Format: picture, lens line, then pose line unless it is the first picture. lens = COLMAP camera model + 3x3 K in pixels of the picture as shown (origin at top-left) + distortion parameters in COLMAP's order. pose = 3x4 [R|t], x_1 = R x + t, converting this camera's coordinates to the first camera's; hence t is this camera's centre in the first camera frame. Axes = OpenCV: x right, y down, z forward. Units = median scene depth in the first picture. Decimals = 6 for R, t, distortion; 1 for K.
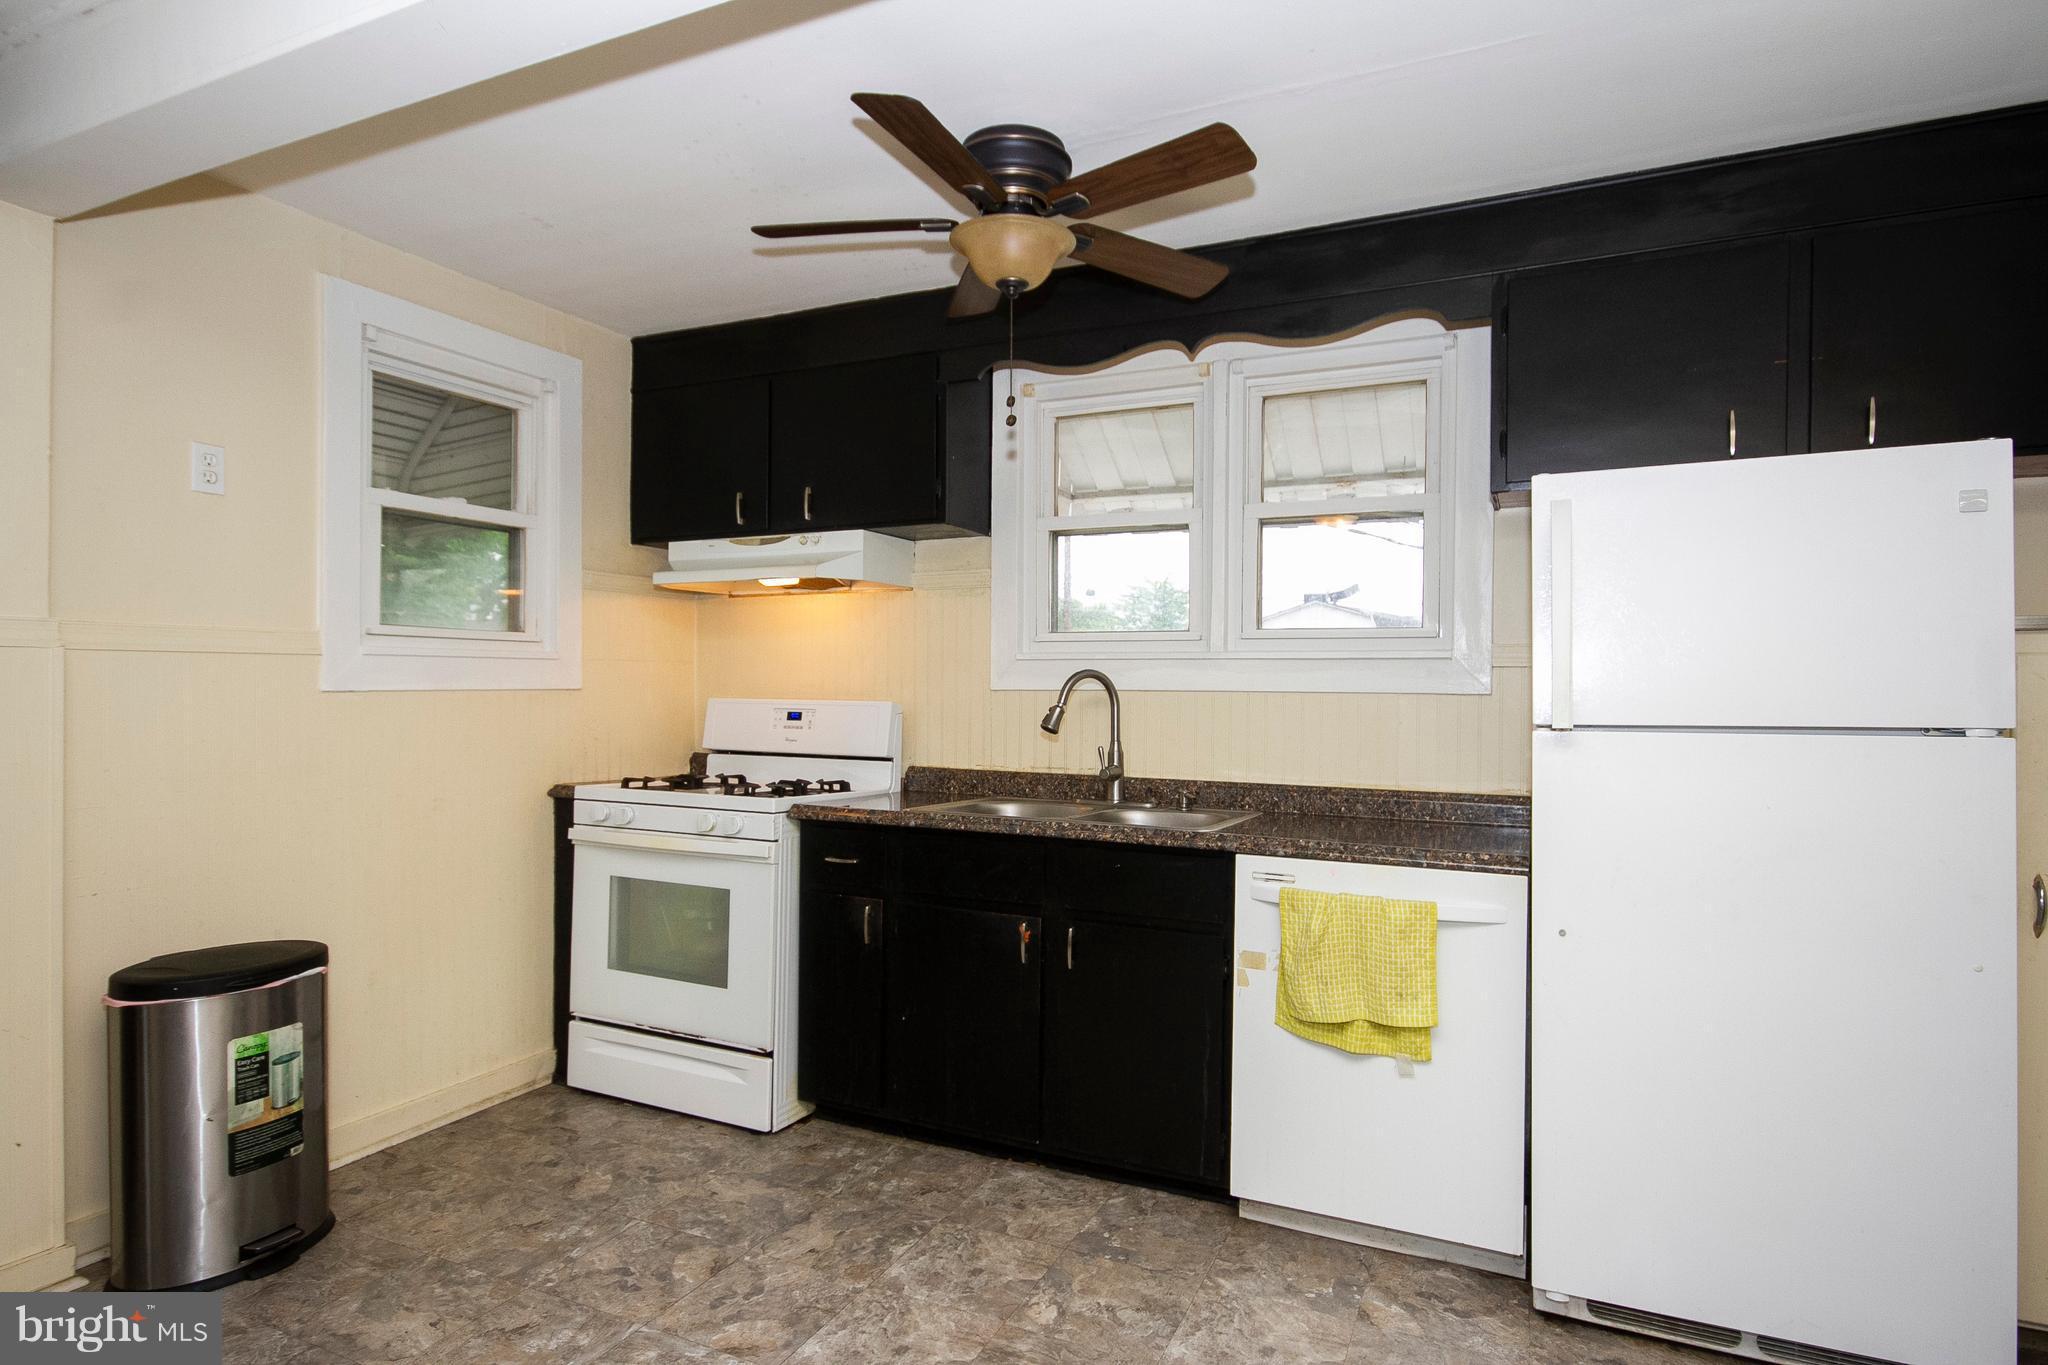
lens RADIAL K [[1086.6, 0, 1024.0], [0, 1086.6, 682.5], [0, 0, 1]] dist [-0.001754, 0.000887]
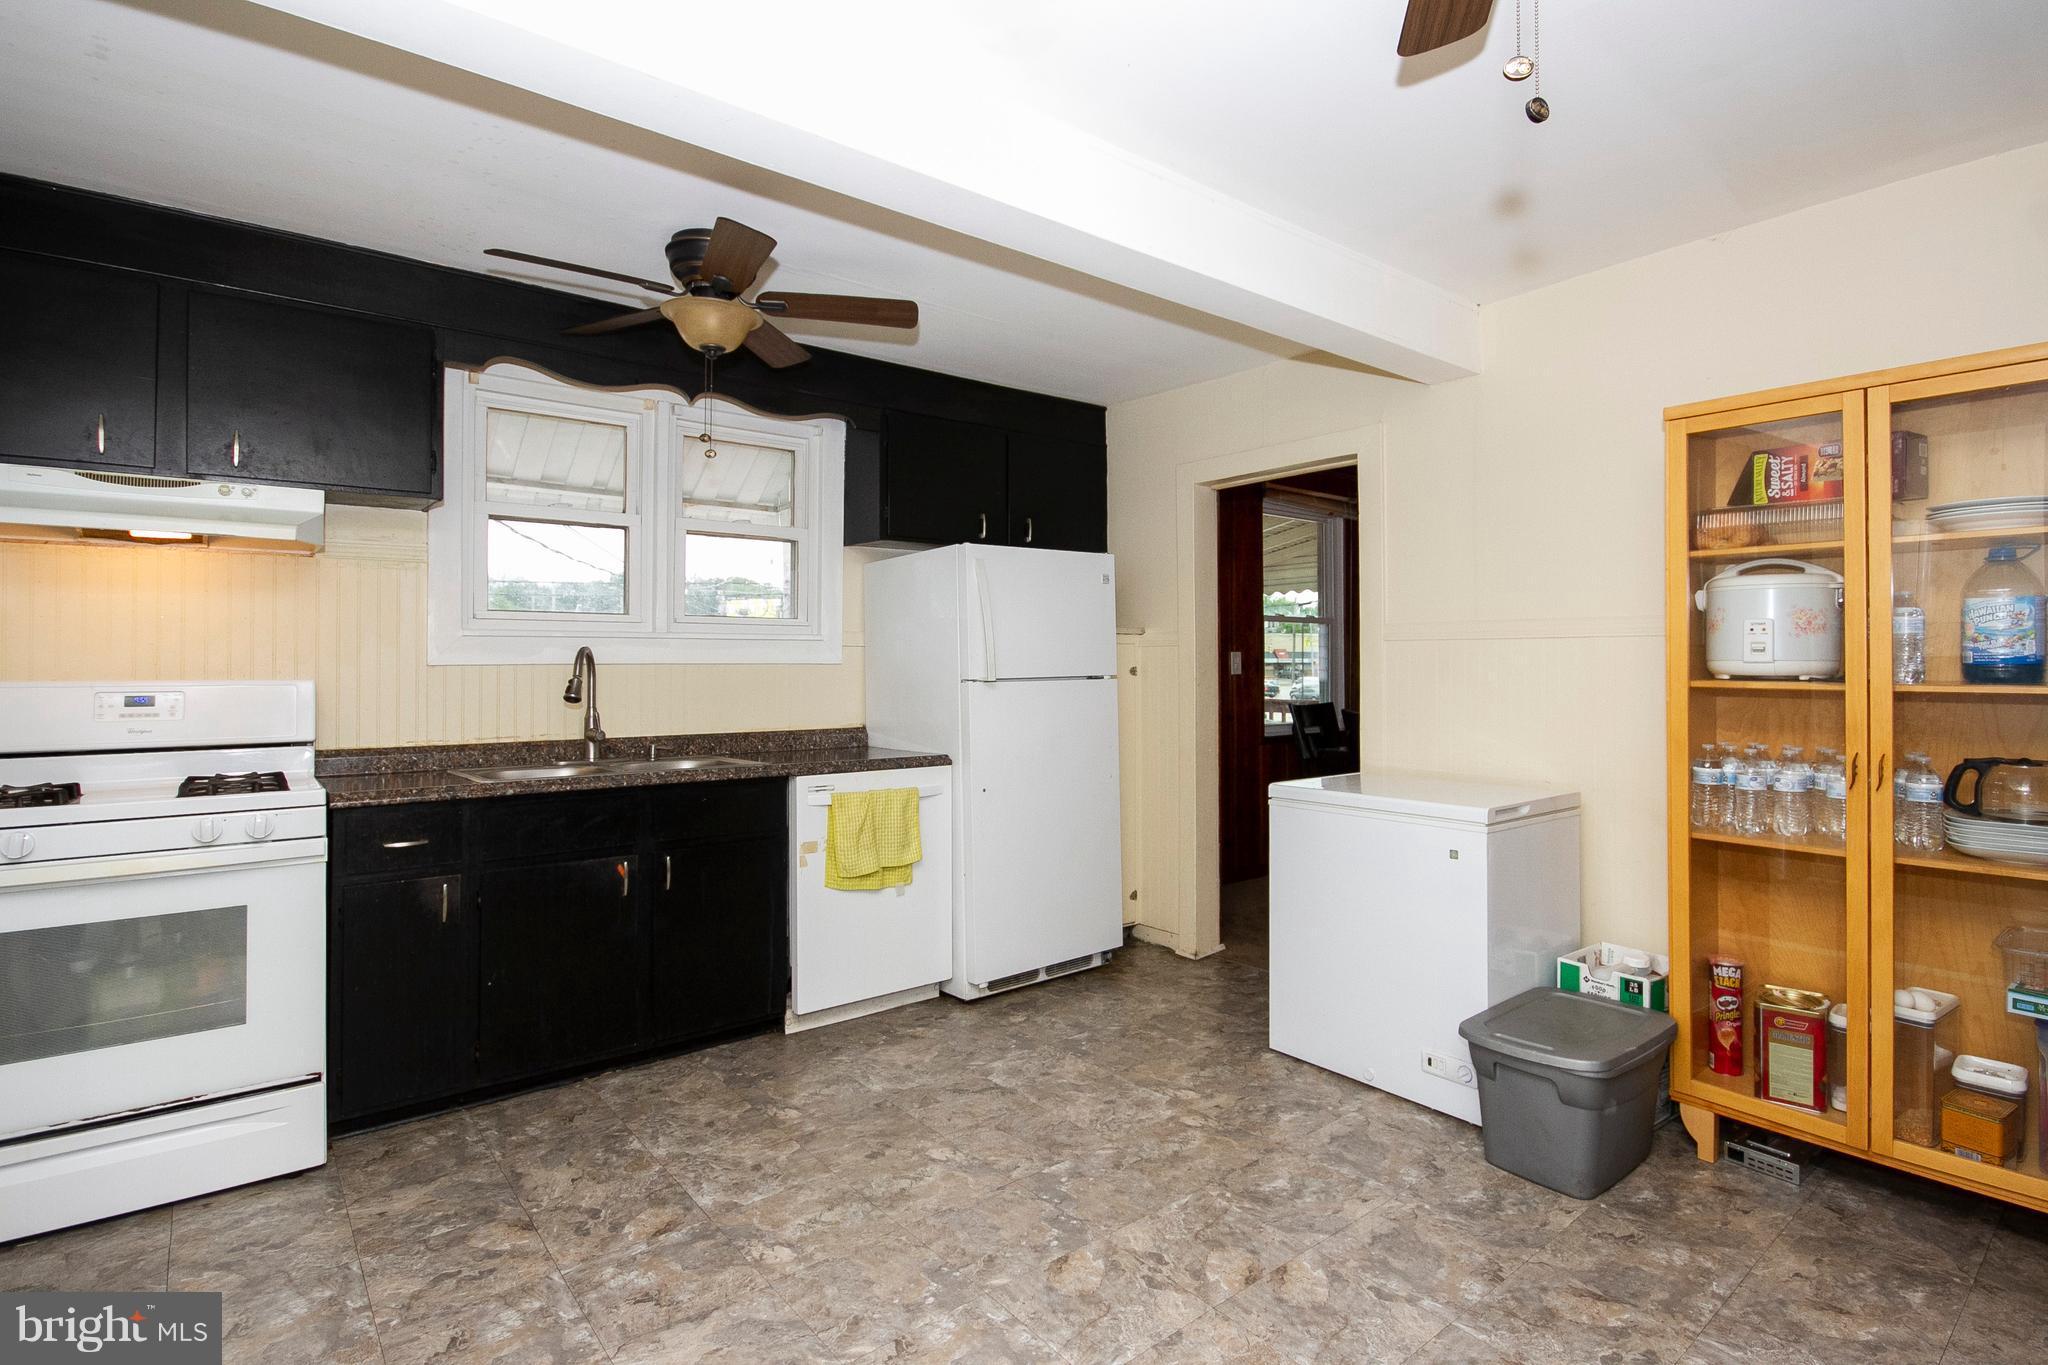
lens RADIAL K [[1009.7, 0, 1049.2], [0, 1009.7, 642.4], [0, 0, 1]] dist [-0.011171, -0.000150]
pose [[0.427414, 0.008078, 0.904020, -0.736245], [0.001732, 0.999951, -0.009754, -0.005097], [-0.904055, 0.005735, 0.427379, 0.108809]]
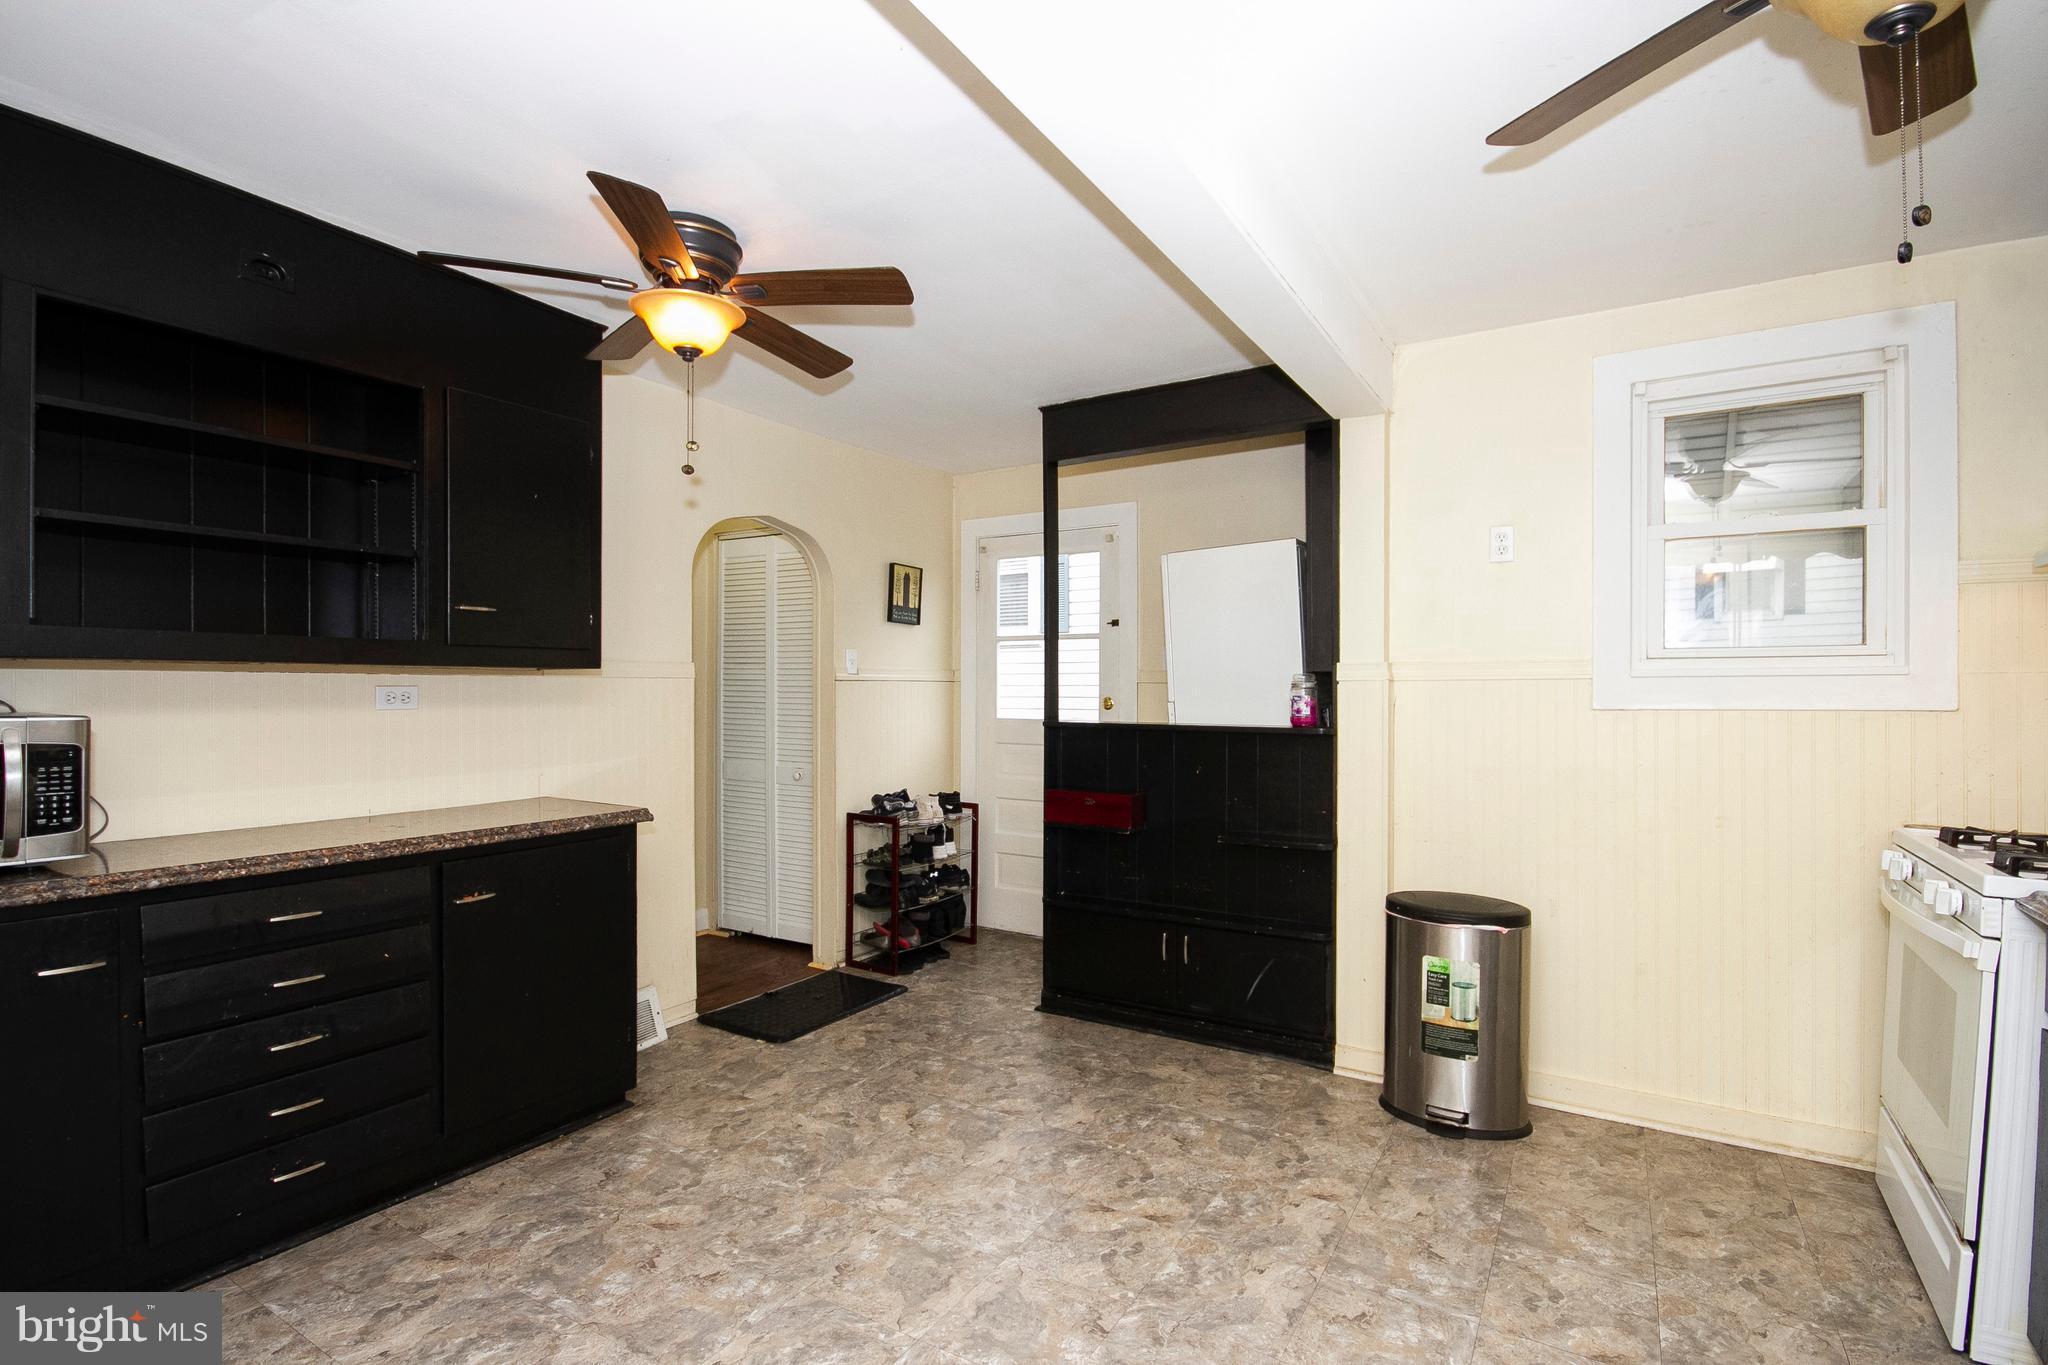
lens RADIAL K [[945.5, 0, 1026.4], [0, 945.5, 697.0], [0, 0, 1]] dist [-0.002033, -0.006890]
pose [[-0.114014, -0.001900, -0.993477, 0.424202], [-0.000122, 0.999998, -0.001899, -0.003213], [0.993479, -0.000095, -0.114014, 0.481937]]
